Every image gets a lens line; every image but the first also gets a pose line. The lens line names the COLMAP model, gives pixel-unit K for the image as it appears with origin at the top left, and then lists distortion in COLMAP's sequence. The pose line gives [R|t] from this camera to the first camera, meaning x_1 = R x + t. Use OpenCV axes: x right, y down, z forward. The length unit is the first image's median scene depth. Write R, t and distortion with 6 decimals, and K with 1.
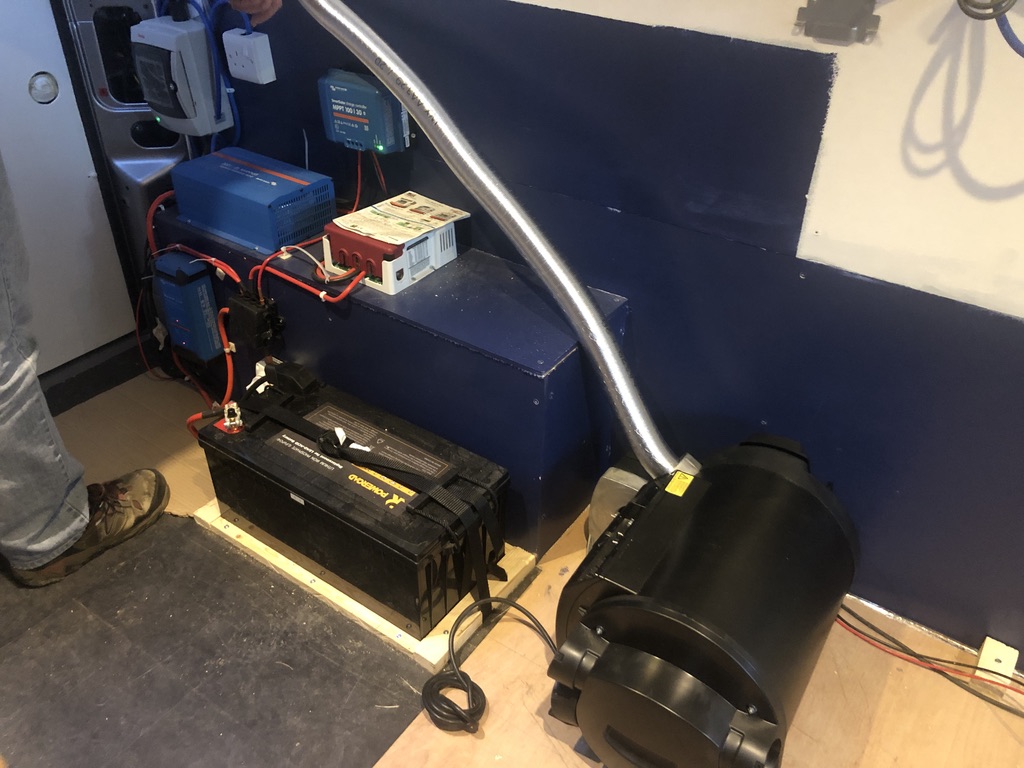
lens RADIAL K [[842.1, 0, 512.0], [0, 842.1, 387.4], [0, 0, 1]] dist [0.015160, 0.002246]
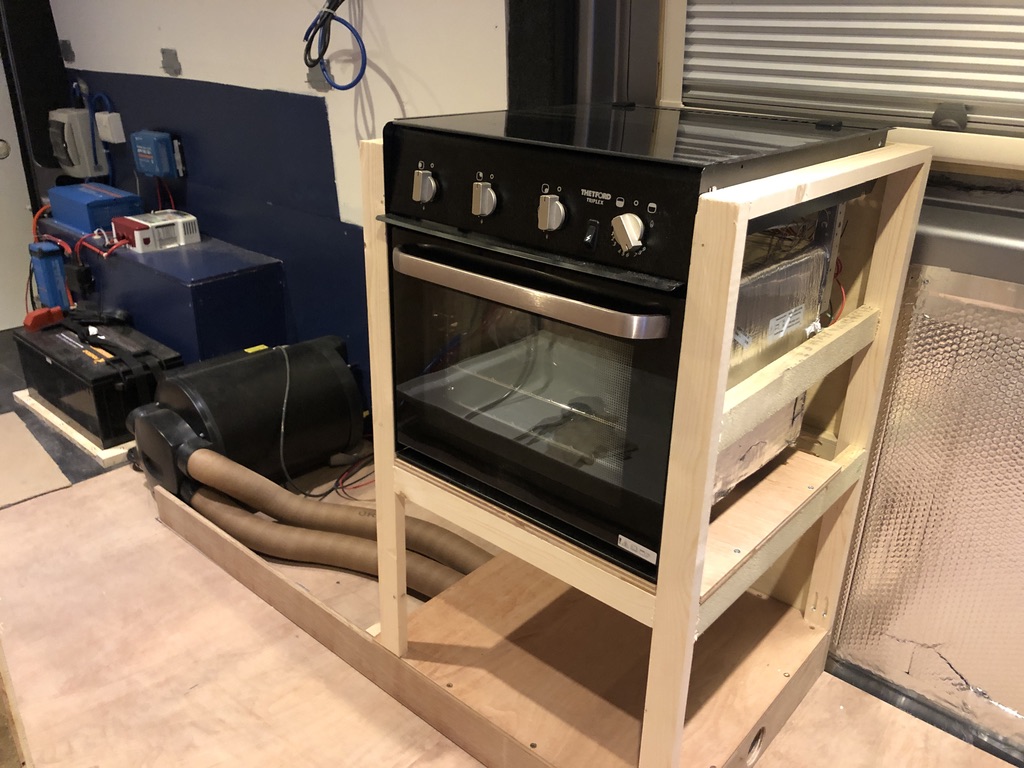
lens RADIAL K [[842.1, 0, 510.2], [0, 842.1, 381.3], [0, 0, 1]] dist [0.015160, 0.002246]
pose [[0.991687, 0.051803, -0.117787, 0.722526], [-0.074838, 0.976837, -0.200472, 0.380146], [0.104673, 0.207620, 0.972593, -0.423603]]
